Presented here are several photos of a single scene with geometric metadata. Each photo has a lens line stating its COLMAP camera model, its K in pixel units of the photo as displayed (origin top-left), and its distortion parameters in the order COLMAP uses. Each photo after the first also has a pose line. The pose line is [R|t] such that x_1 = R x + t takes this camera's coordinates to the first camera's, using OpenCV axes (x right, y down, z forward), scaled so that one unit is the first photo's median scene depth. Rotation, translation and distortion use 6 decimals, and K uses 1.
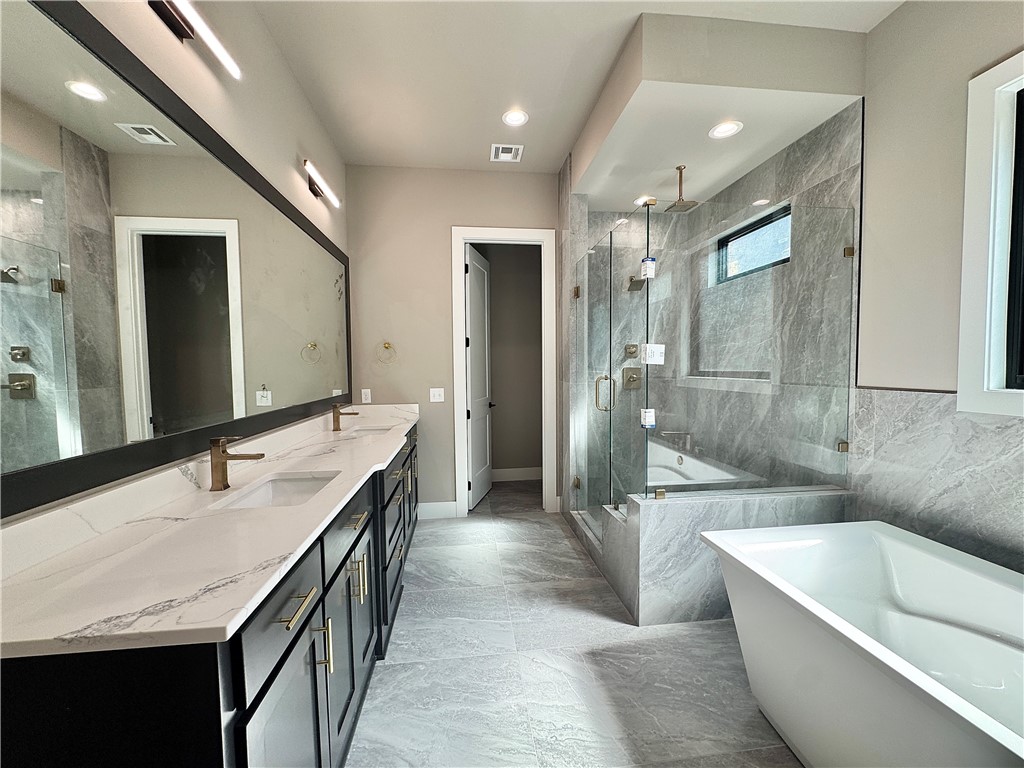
lens RADIAL K [[409.6, 0, 511.5], [0, 409.6, 385.0], [0, 0, 1]] dist [-0.003978, 0.000016]
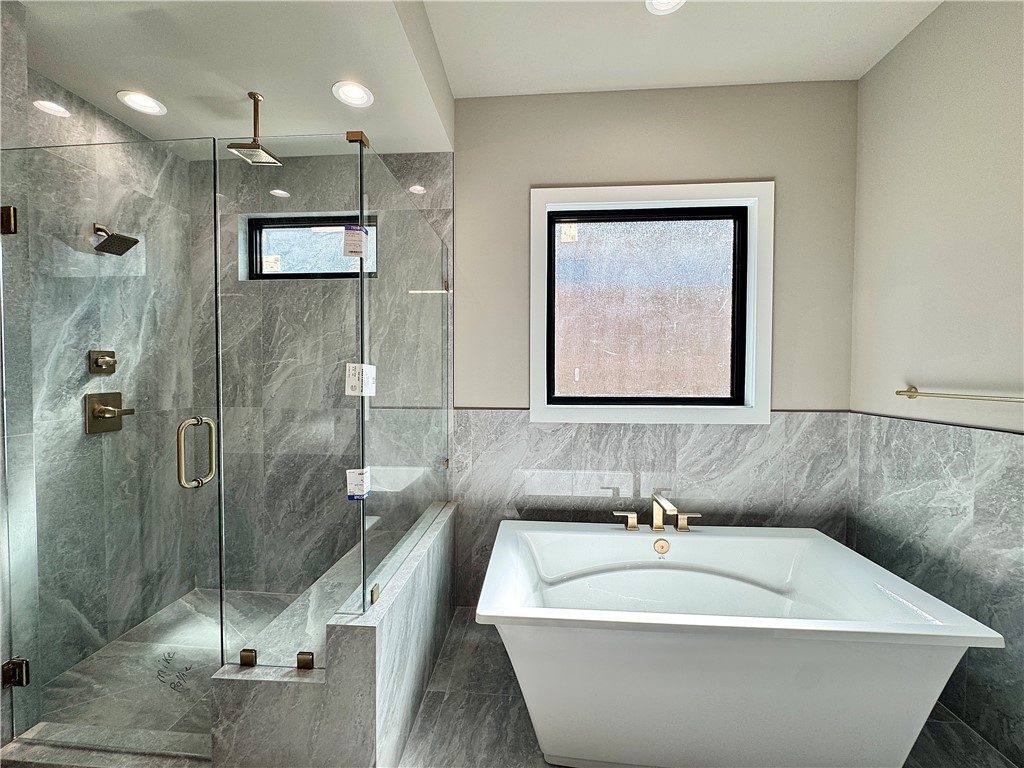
lens RADIAL K [[409.6, 0, 511.5], [0, 409.6, 385.0], [0, 0, 1]] dist [-0.003978, 0.000016]
pose [[0.193324, -0.015412, 0.981014, -0.208795], [0.040502, 0.999150, 0.007715, -0.056317], [-0.980299, 0.038242, 0.193784, 0.582934]]
